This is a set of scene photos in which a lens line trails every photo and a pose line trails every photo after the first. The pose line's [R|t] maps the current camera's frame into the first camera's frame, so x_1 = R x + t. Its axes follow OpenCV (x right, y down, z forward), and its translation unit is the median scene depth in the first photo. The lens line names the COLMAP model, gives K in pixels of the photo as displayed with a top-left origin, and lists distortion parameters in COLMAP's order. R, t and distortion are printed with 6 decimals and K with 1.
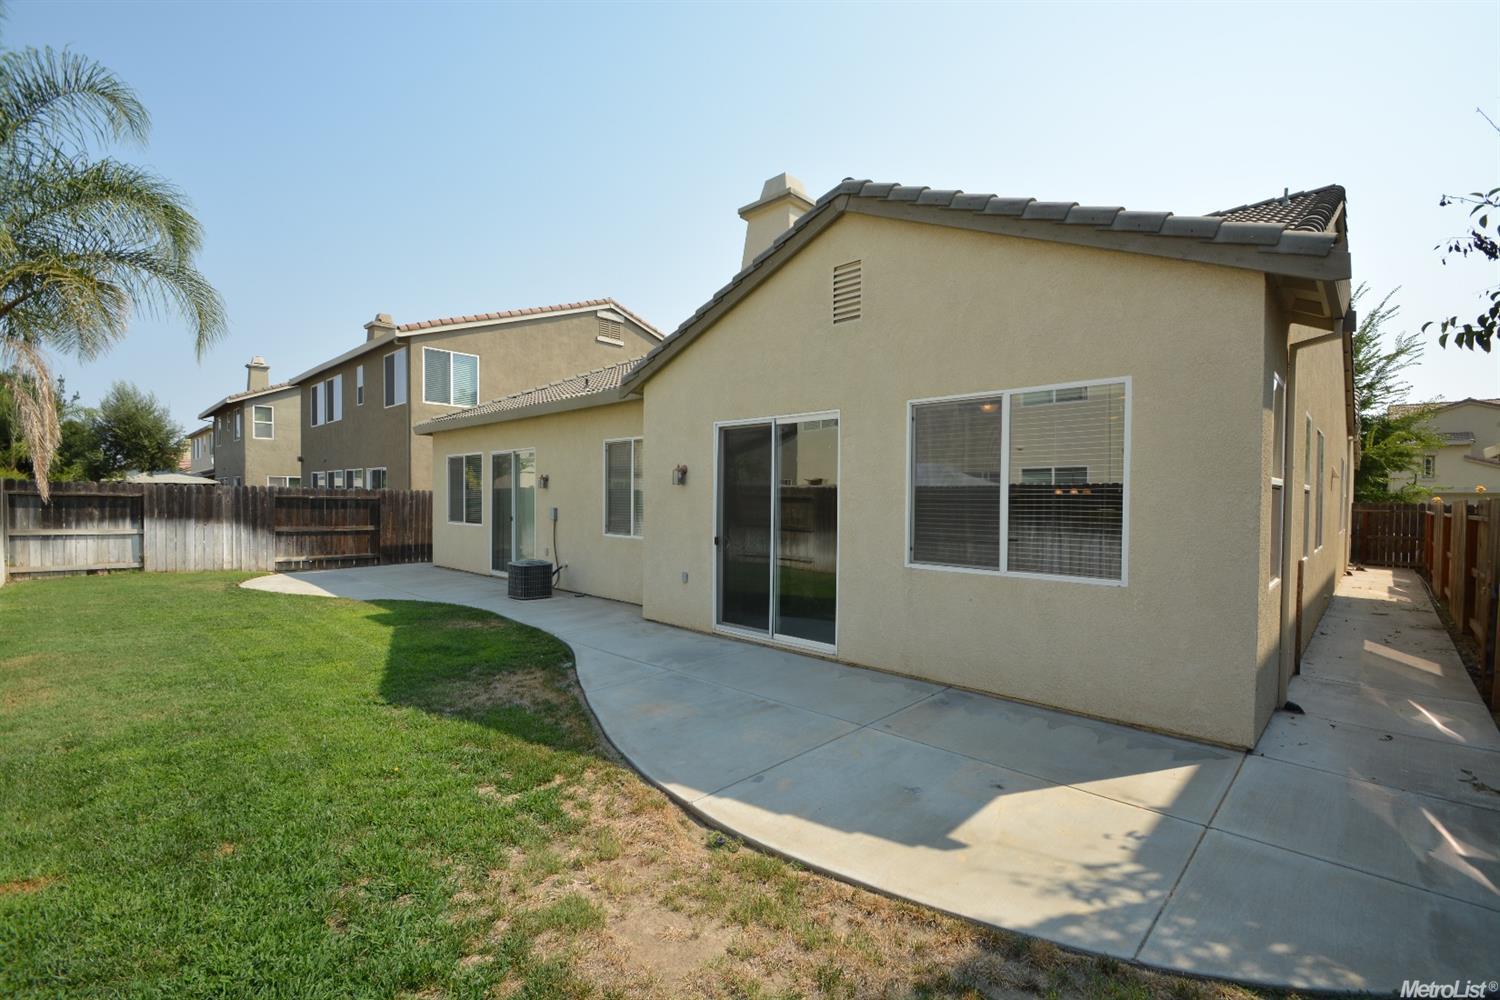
lens RADIAL K [[658.7, 0, 757.9], [0, 658.7, 510.5], [0, 0, 1]] dist [0.011033, -0.016444]
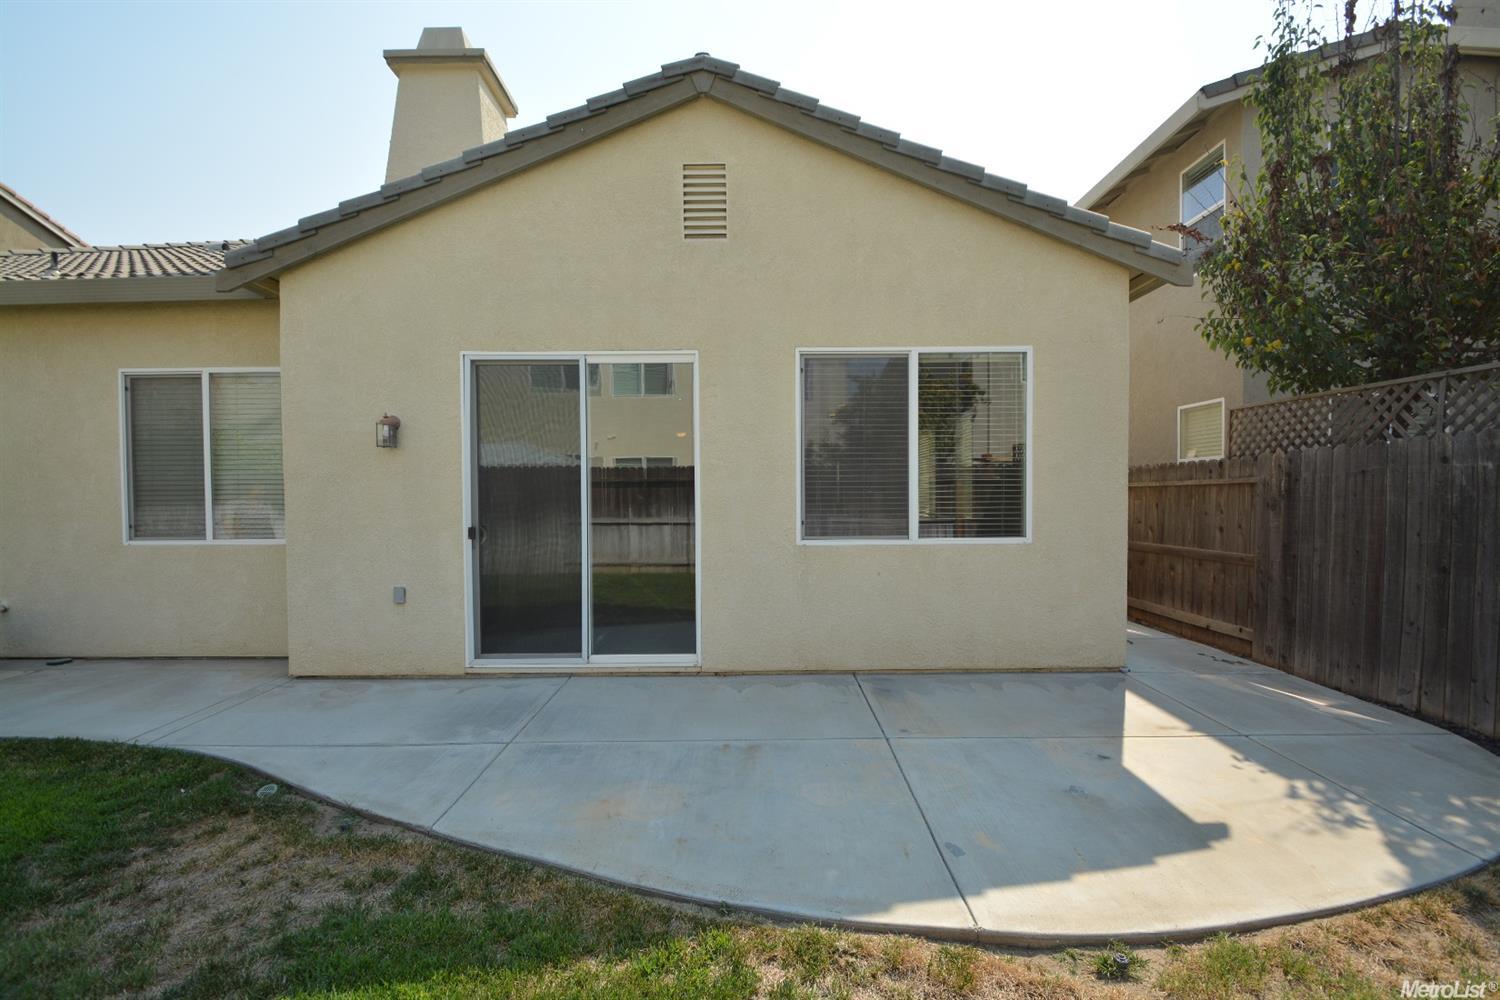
lens RADIAL K [[658.7, 0, 757.9], [0, 658.7, 510.5], [0, 0, 1]] dist [0.011033, -0.016444]
pose [[0.718313, -0.030916, 0.695032, -0.419866], [0.027390, 0.999494, 0.016151, 0.027599], [-0.695180, 0.007436, 0.718797, 0.443619]]
